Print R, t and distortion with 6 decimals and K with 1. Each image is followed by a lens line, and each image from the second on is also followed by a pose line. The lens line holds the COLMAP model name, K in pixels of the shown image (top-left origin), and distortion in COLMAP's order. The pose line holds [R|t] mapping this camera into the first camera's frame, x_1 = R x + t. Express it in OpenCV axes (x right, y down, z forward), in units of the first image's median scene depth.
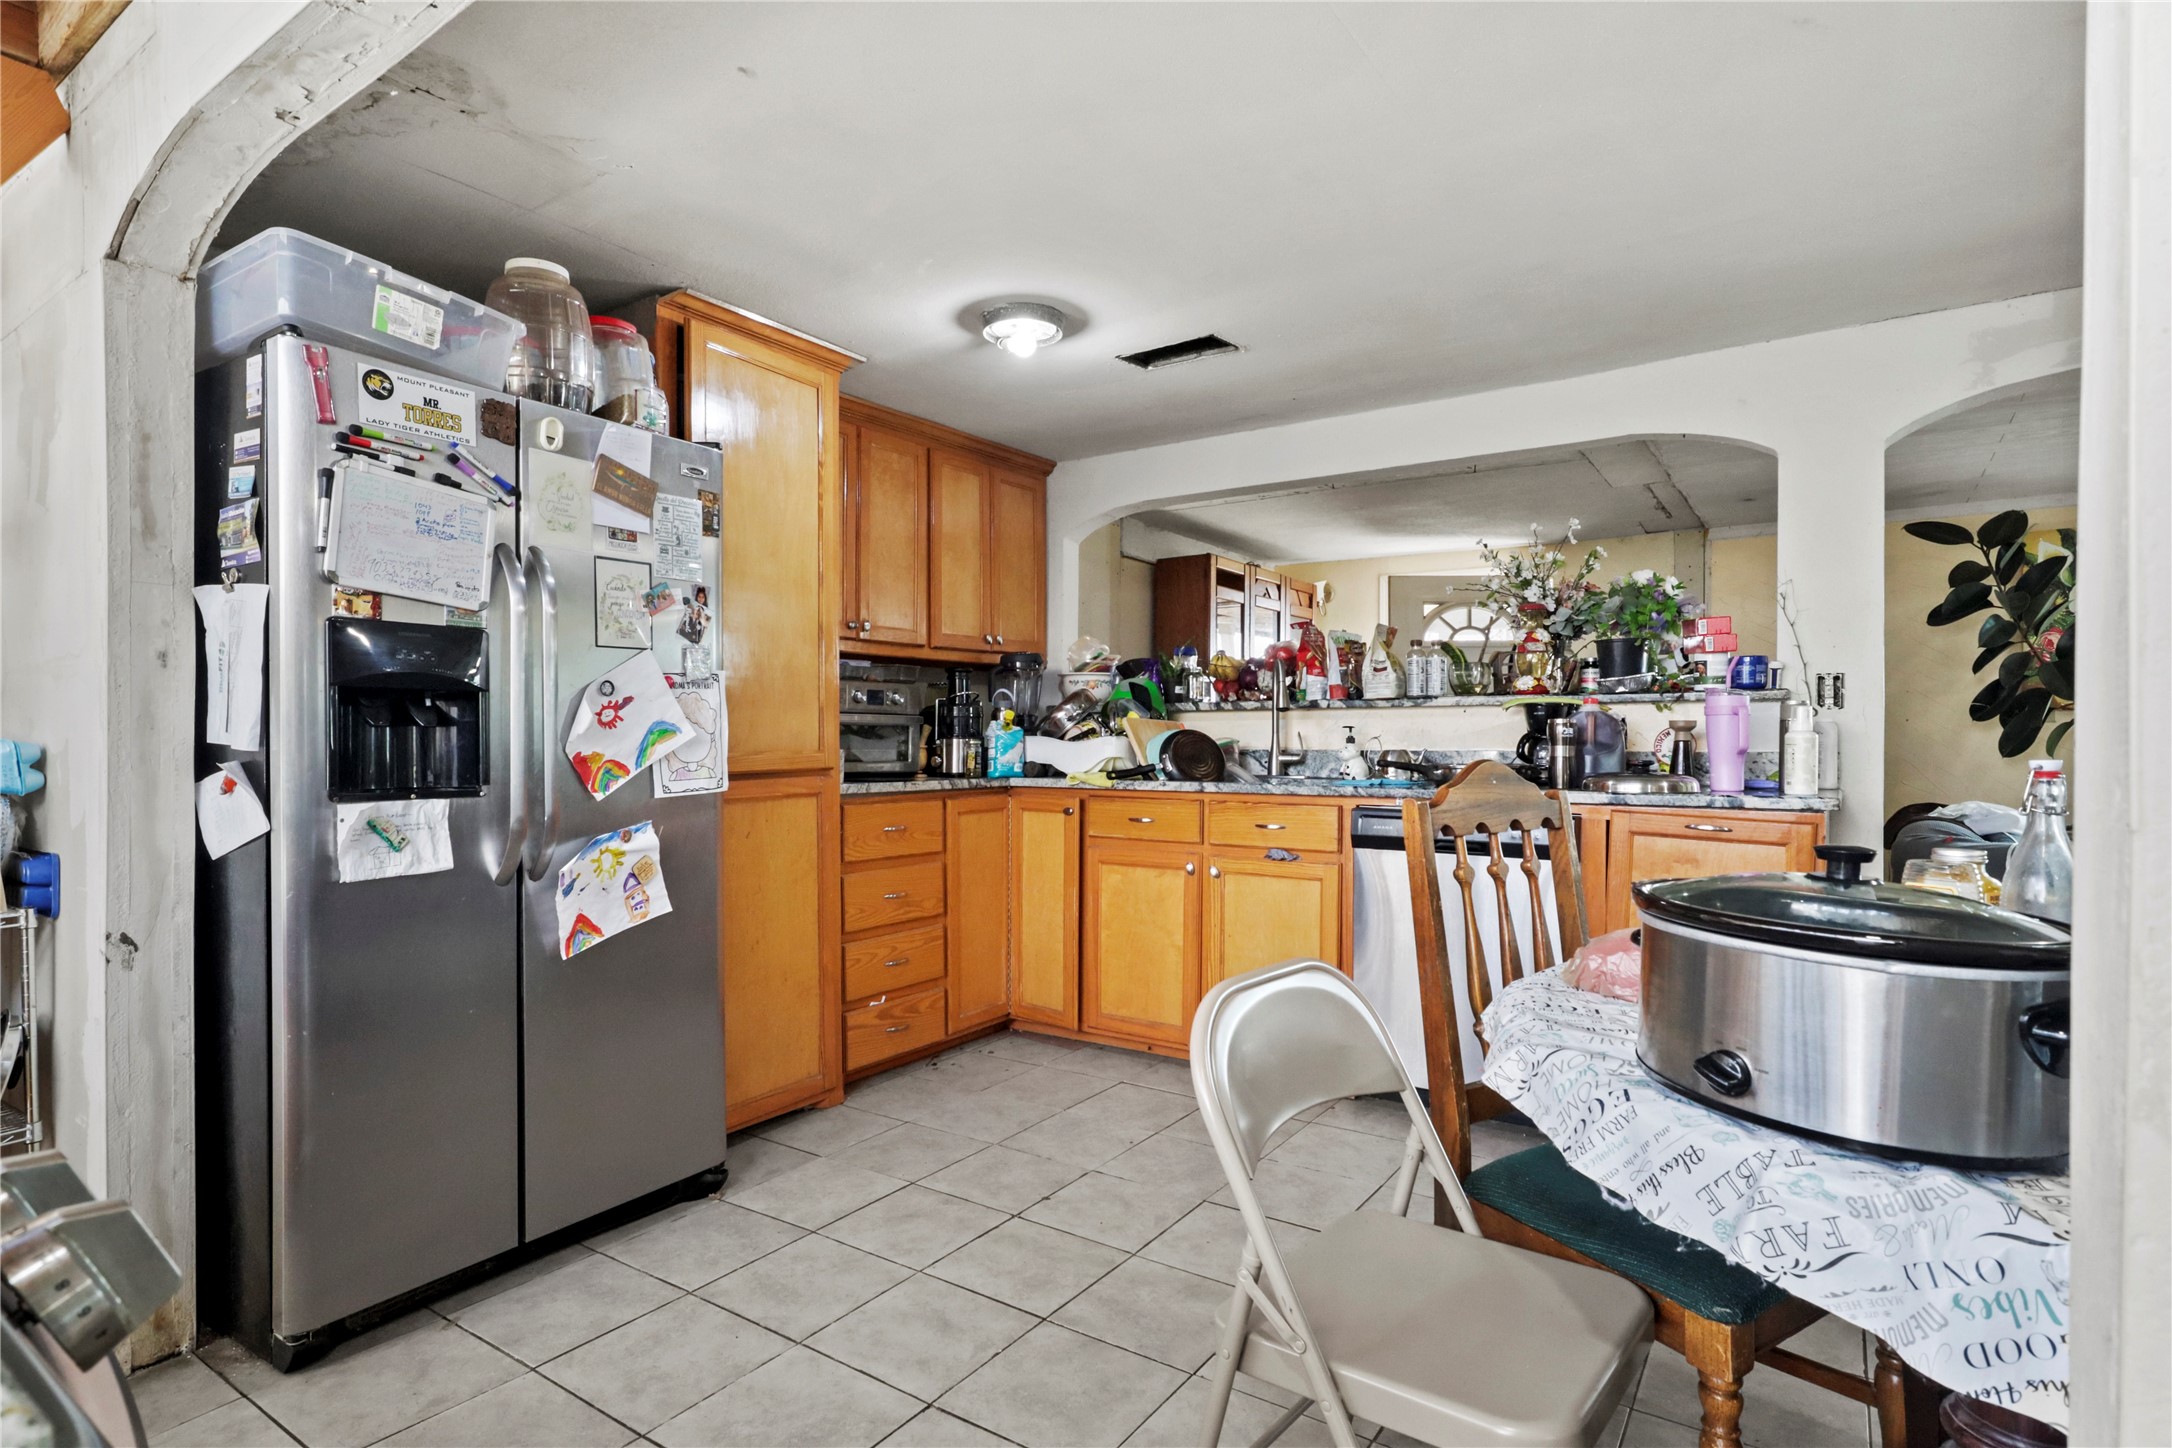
lens RADIAL K [[1131.4, 0, 1086.8], [0, 1131.4, 748.0], [0, 0, 1]] dist [-0.001539, -0.000442]
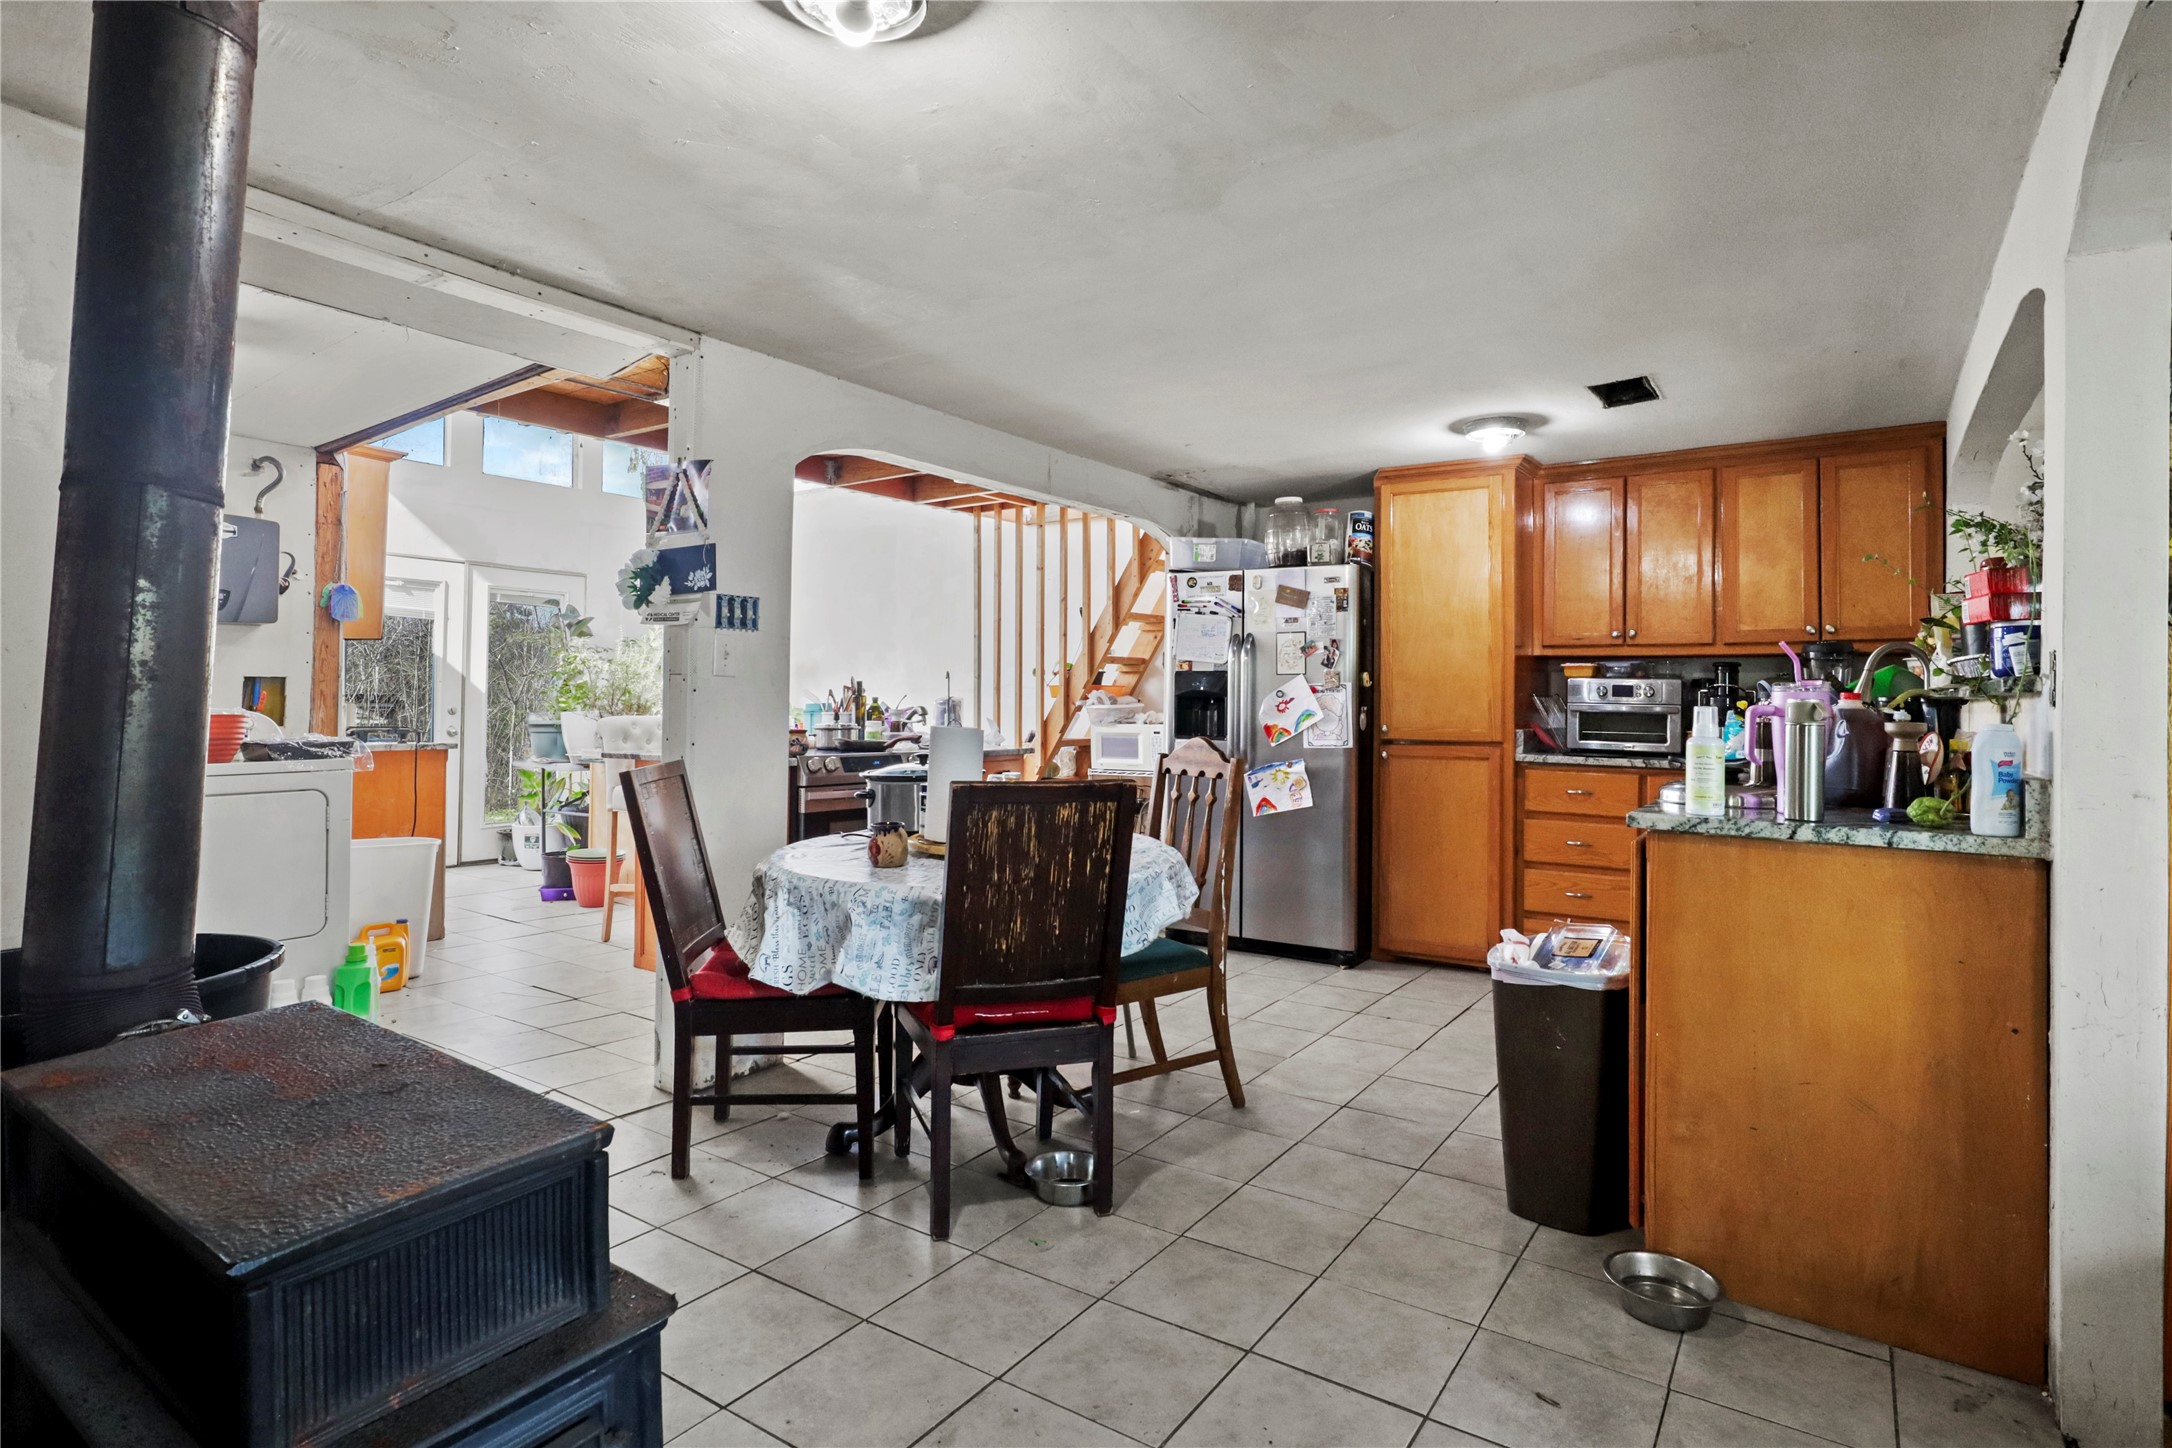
lens RADIAL K [[1103.5, 0, 1086.0], [0, 1103.5, 724.0], [0, 0, 1]] dist [-0.000352, -0.000109]
pose [[-0.013960, 0.020218, -0.999698, 1.619693], [-0.023700, 0.999508, 0.020545, -0.029988], [0.999622, 0.023980, -0.013474, 0.651498]]
